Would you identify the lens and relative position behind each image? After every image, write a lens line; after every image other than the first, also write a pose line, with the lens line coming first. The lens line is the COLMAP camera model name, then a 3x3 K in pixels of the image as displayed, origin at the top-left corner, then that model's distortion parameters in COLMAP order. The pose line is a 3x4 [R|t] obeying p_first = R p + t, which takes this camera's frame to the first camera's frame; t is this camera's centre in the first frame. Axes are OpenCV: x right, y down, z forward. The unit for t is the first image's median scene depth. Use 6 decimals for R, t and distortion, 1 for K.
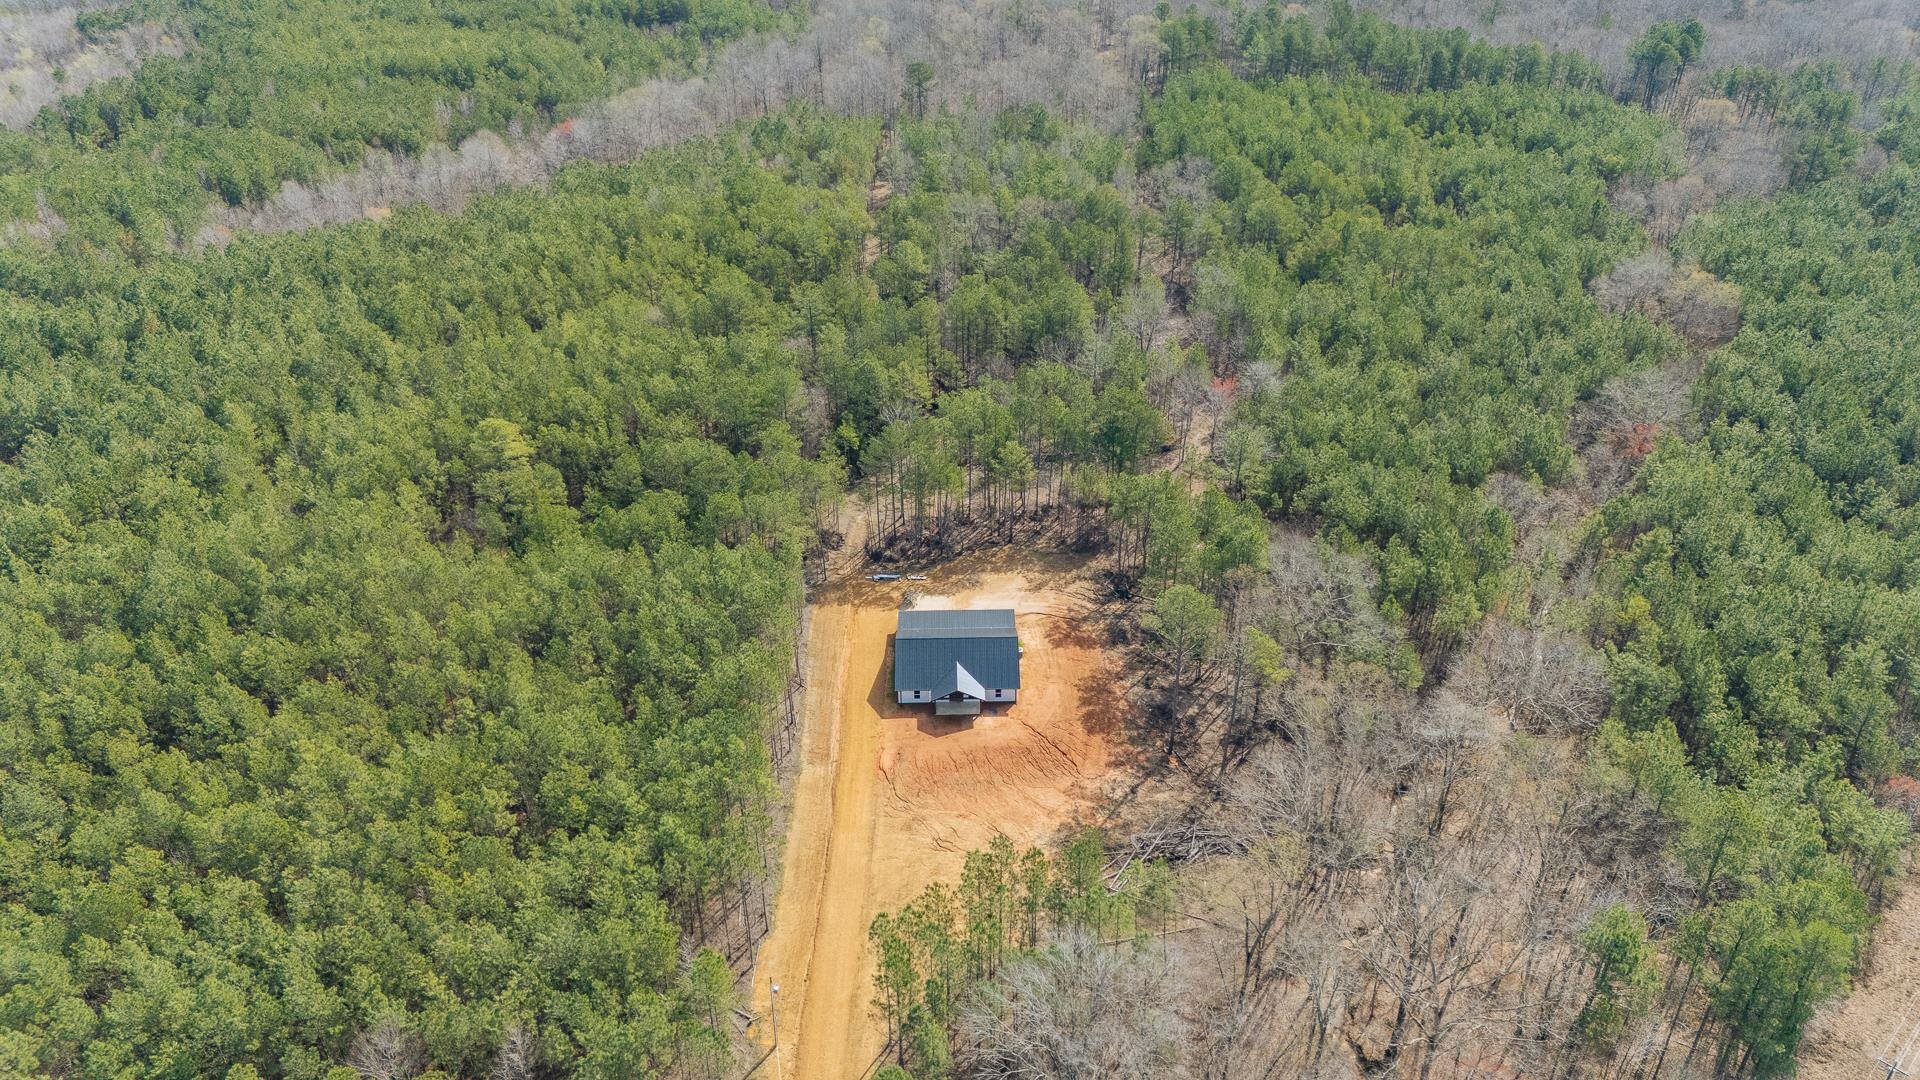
lens RADIAL K [[1381.3, 0, 957.9], [0, 1381.3, 592.2], [0, 0, 1]] dist [0.108741, -0.111208]
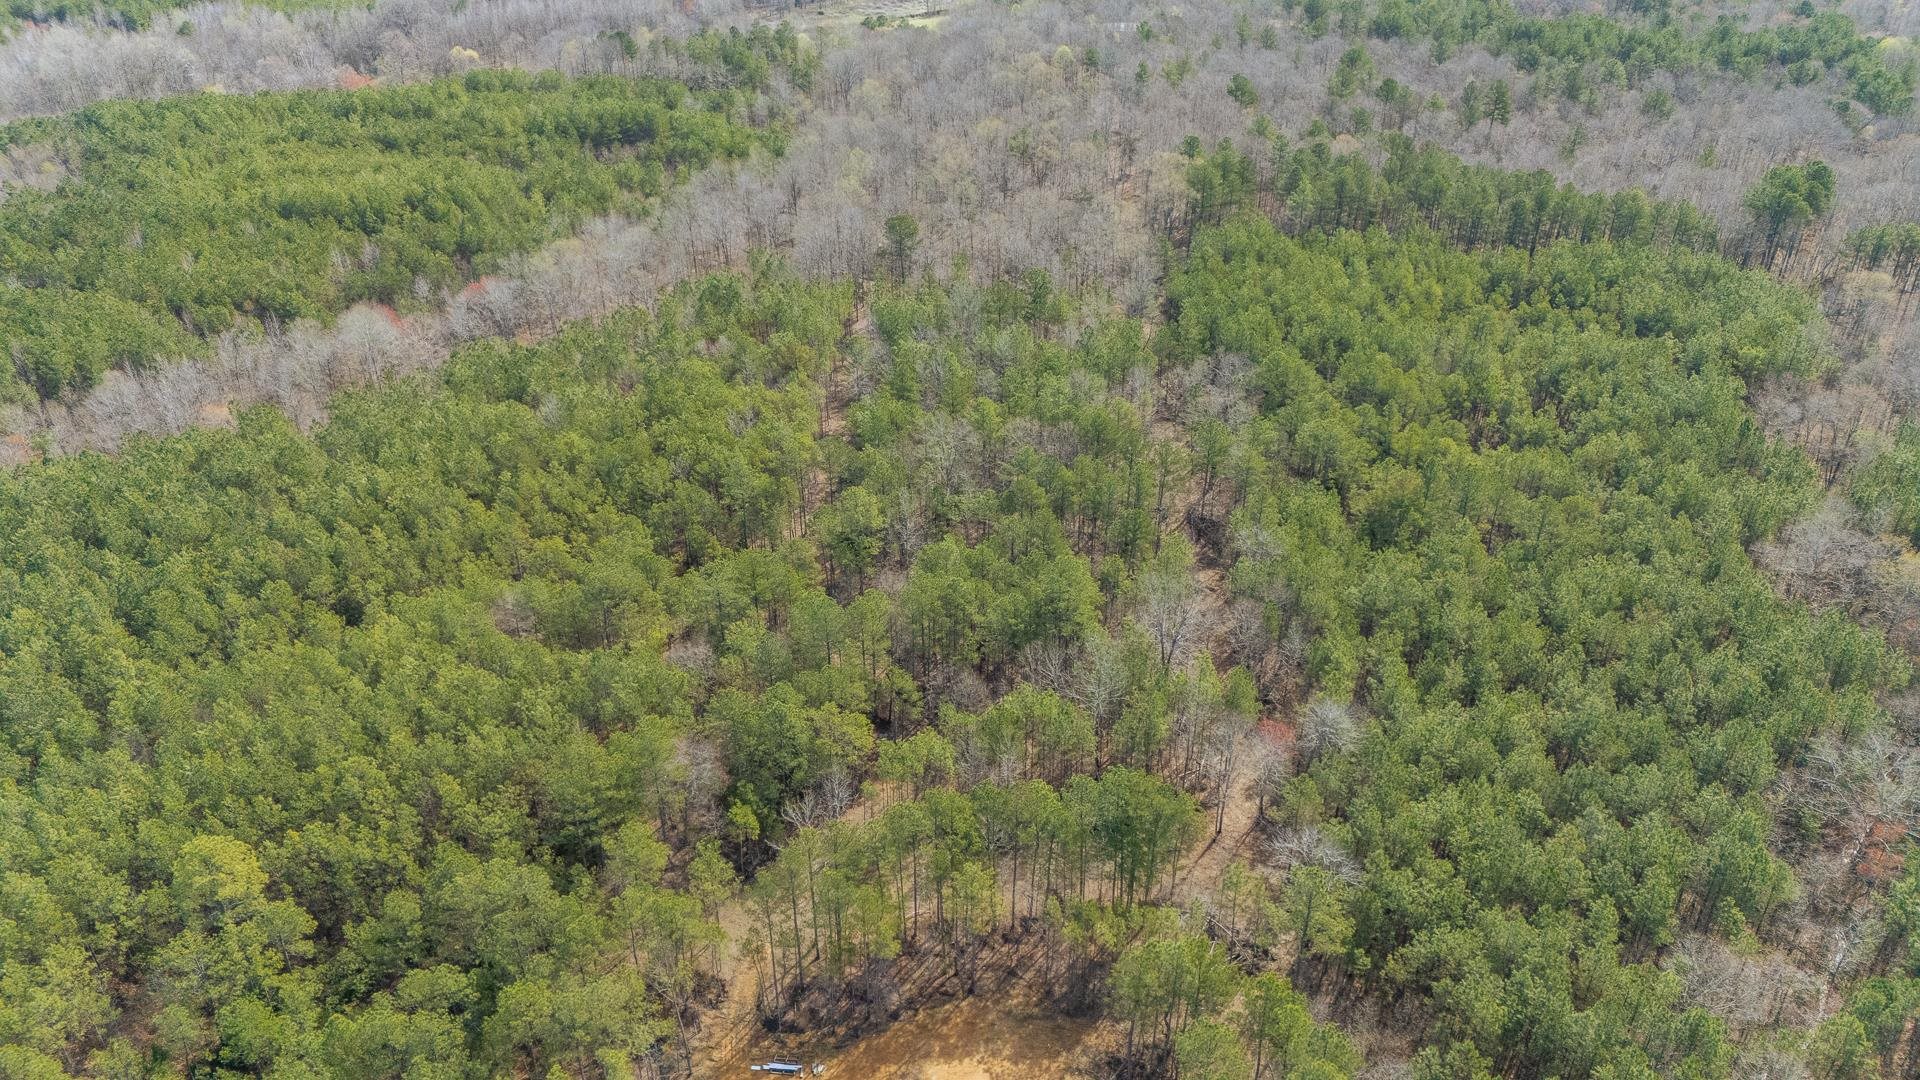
lens RADIAL K [[1381.3, 0, 957.9], [0, 1381.3, 592.2], [0, 0, 1]] dist [0.108741, -0.111208]
pose [[0.999780, 0.012498, -0.016836, 0.028533], [-0.013107, 0.999245, -0.036569, -0.146963], [0.016366, 0.036782, 0.999189, 0.208437]]
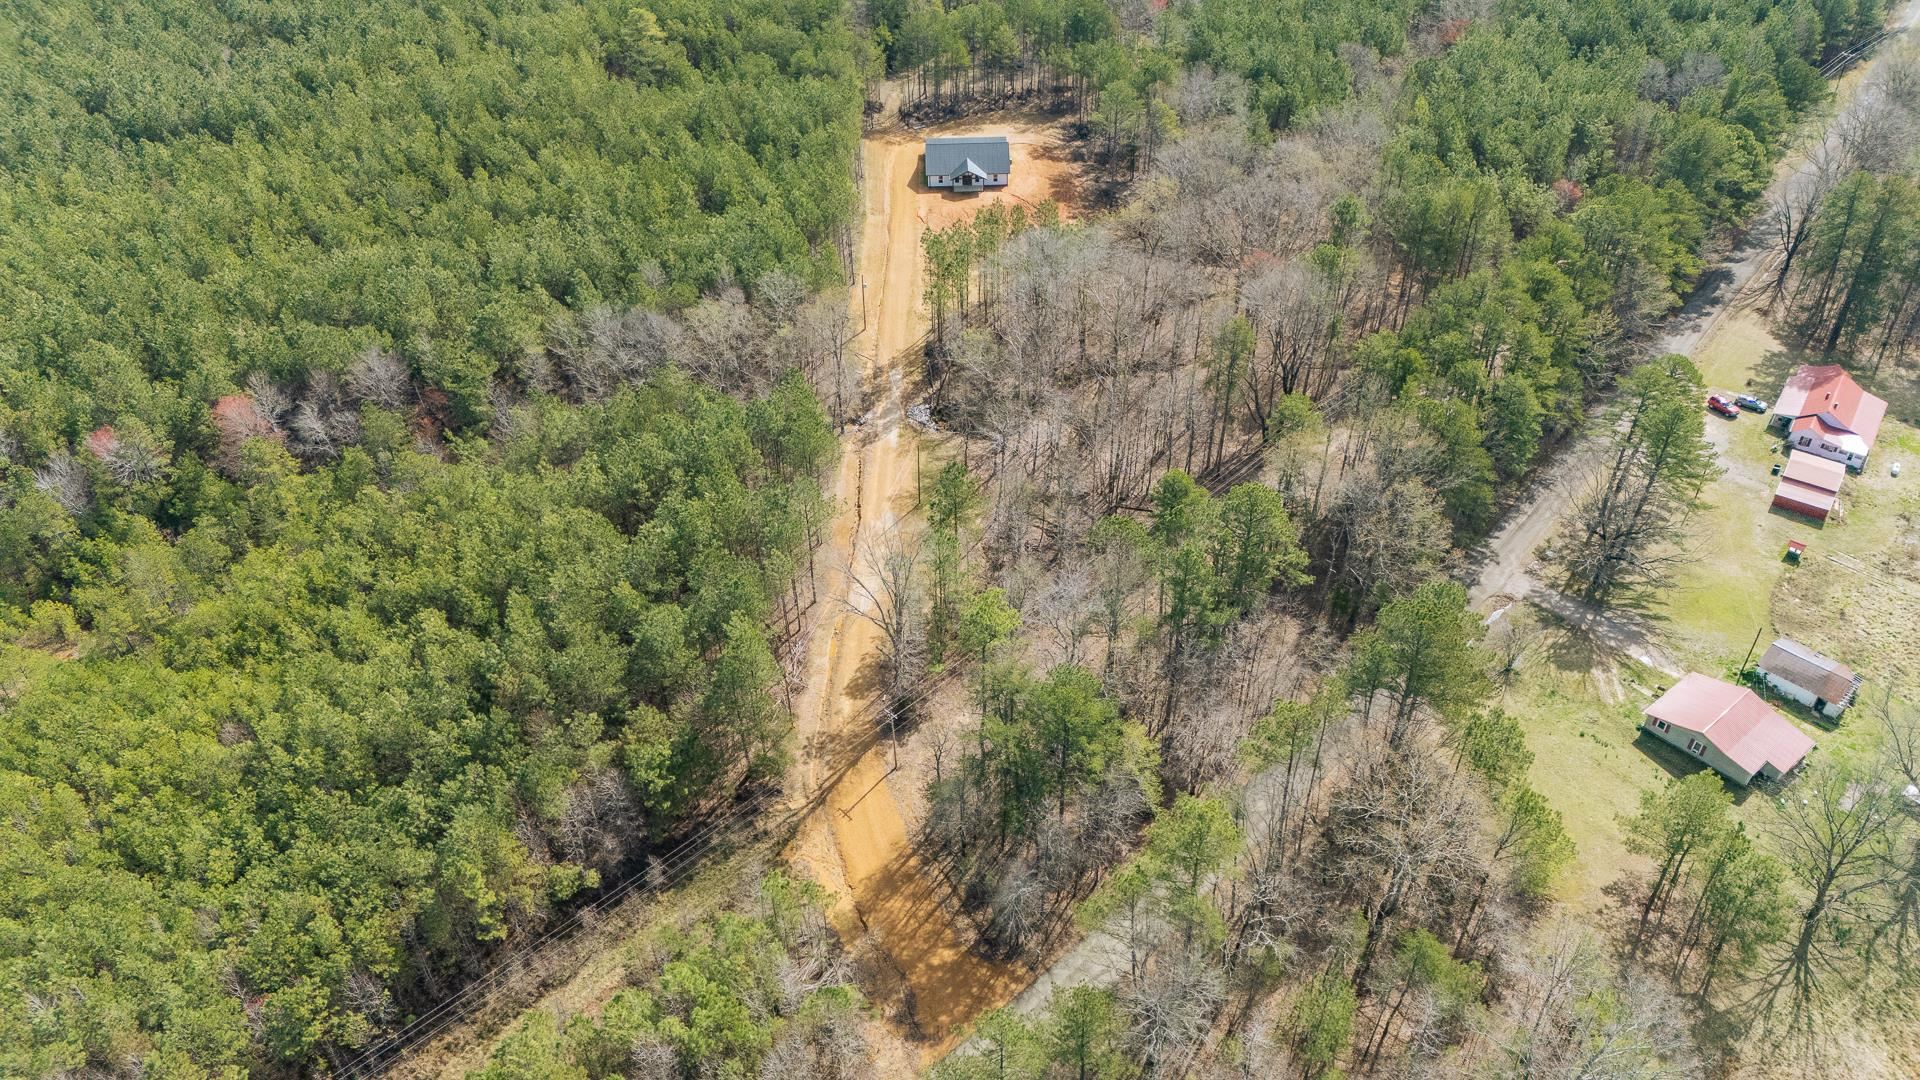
lens RADIAL K [[1391.6, 0, 960.0], [0, 1391.6, 540.0], [0, 0, 1]] dist [0.123108, -0.105114]
pose [[0.999871, -0.016086, 0.000308, -0.009073], [0.016026, 0.997448, 0.069576, 0.207798], [-0.001427, -0.069562, 0.997577, -0.309546]]
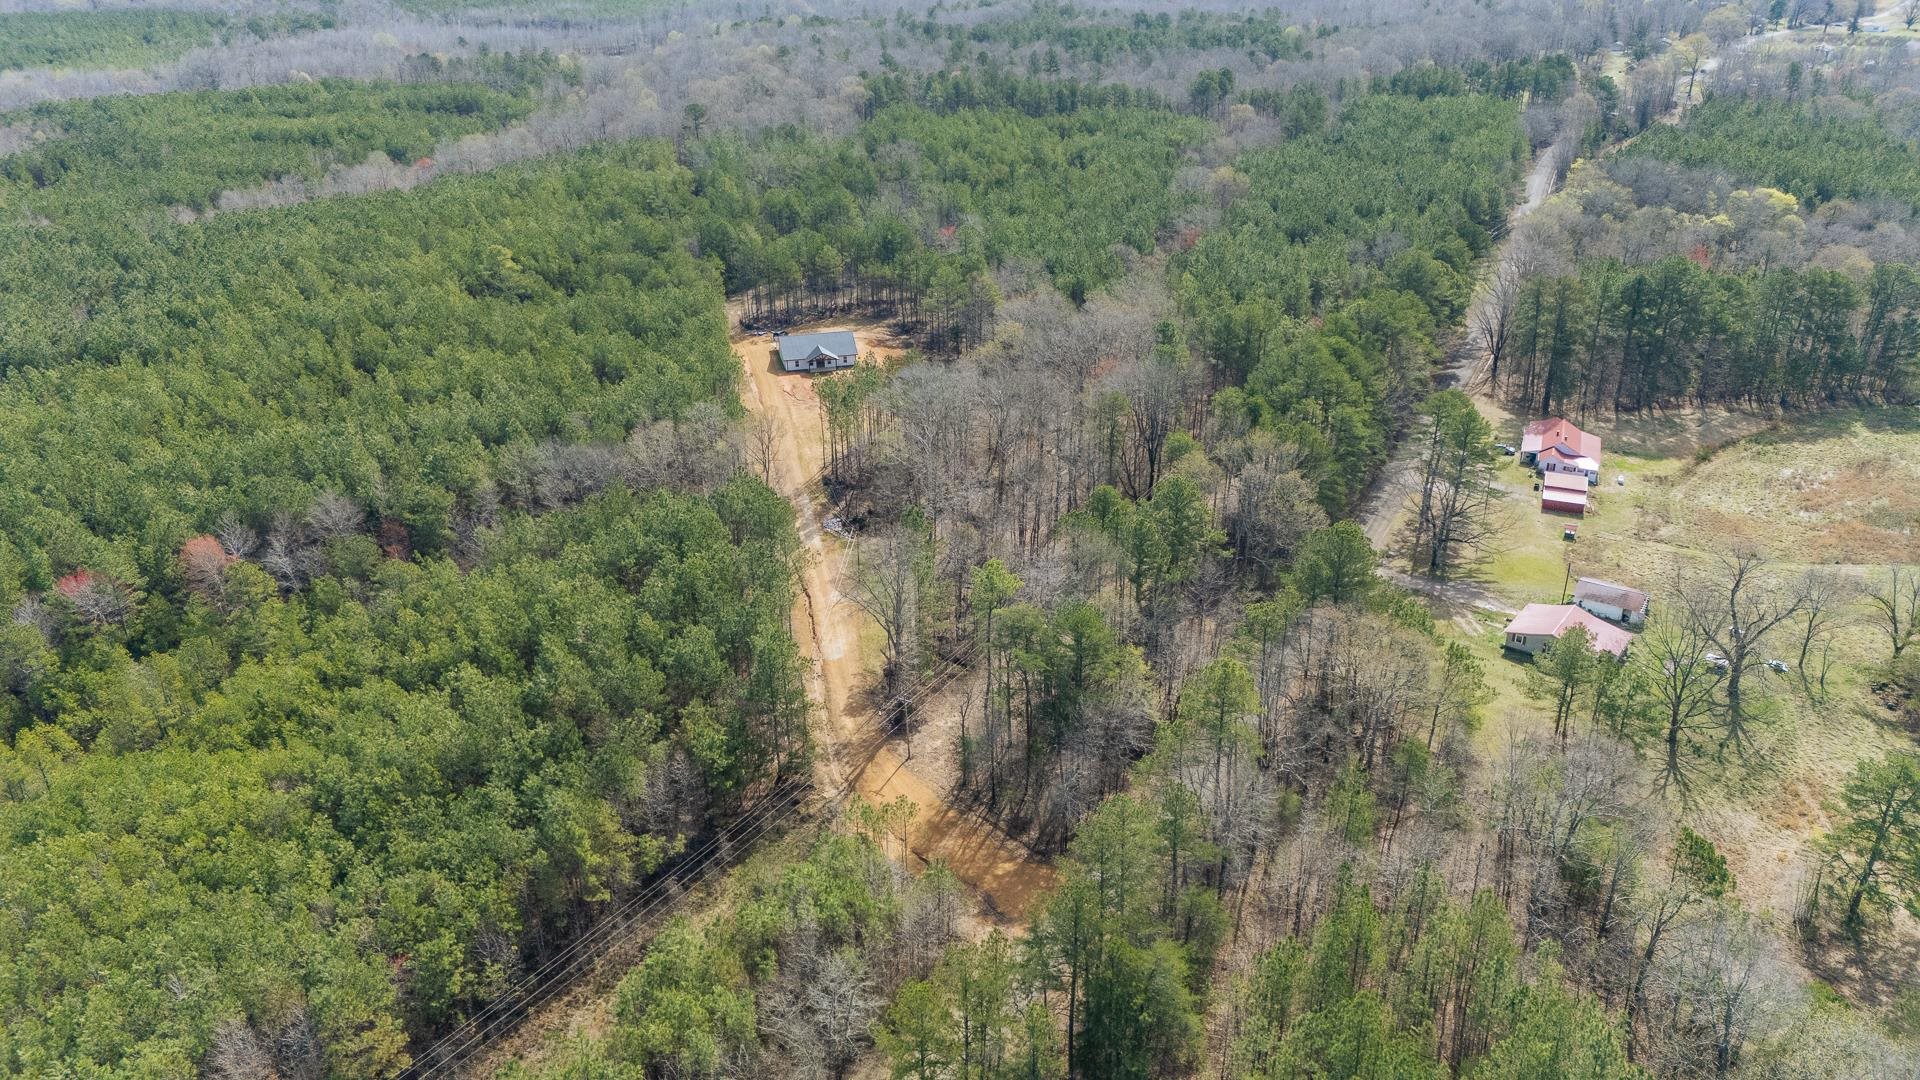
lens RADIAL K [[1391.6, 0, 960.0], [0, 1391.6, 540.0], [0, 0, 1]] dist [0.123108, -0.105114]
pose [[0.974279, -0.108294, 0.197617, -0.113292], [0.137248, 0.980703, -0.139228, 0.318062], [-0.178726, 0.162769, 0.970342, -0.372121]]
